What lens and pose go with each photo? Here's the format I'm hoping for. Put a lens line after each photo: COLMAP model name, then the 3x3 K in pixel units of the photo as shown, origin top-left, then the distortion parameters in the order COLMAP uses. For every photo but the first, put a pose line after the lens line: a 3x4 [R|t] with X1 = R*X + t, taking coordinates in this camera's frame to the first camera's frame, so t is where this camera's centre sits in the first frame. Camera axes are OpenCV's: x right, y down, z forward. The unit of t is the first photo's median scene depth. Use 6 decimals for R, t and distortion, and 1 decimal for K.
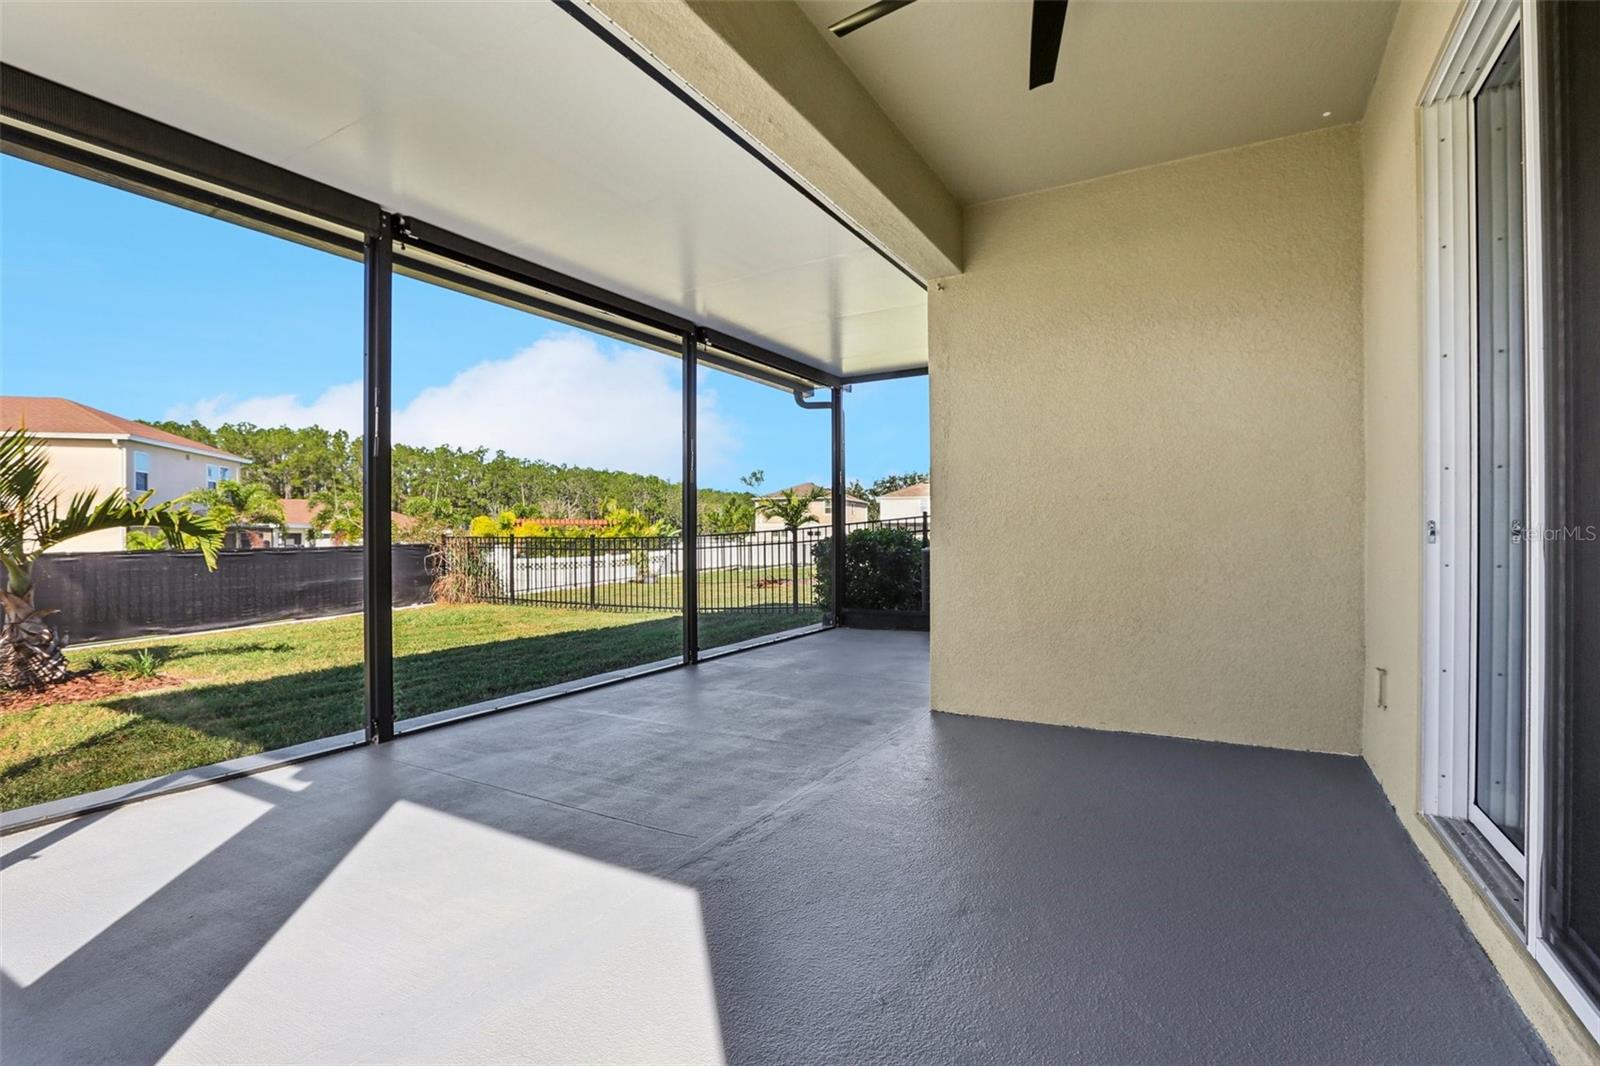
lens RADIAL K [[756.1, 0, 799.1], [0, 756.1, 525.6], [0, 0, 1]] dist [-0.038577, 0.012980]
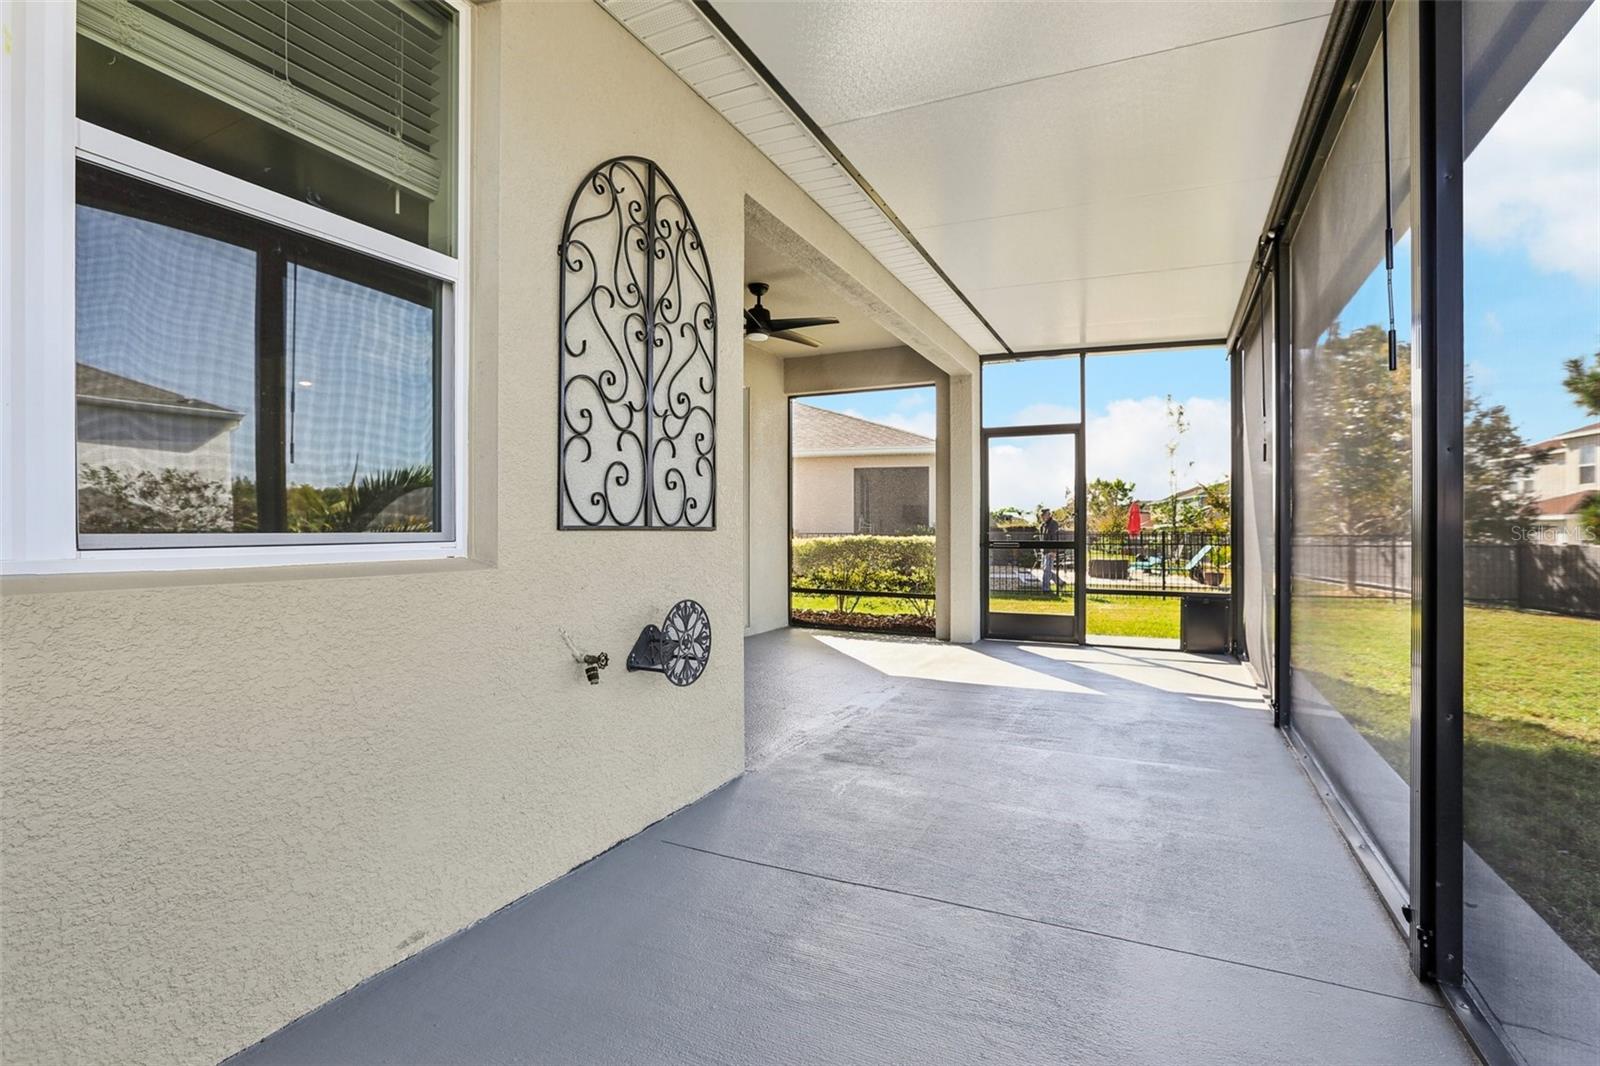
lens RADIAL K [[756.1, 0, 798.1], [0, 756.1, 525.1], [0, 0, 1]] dist [-0.038577, 0.012980]
pose [[-0.997702, 0.008883, -0.067177, 0.187594], [0.008294, 0.999925, 0.009037, -0.008754], [0.067253, 0.008460, -0.997700, 1.918485]]
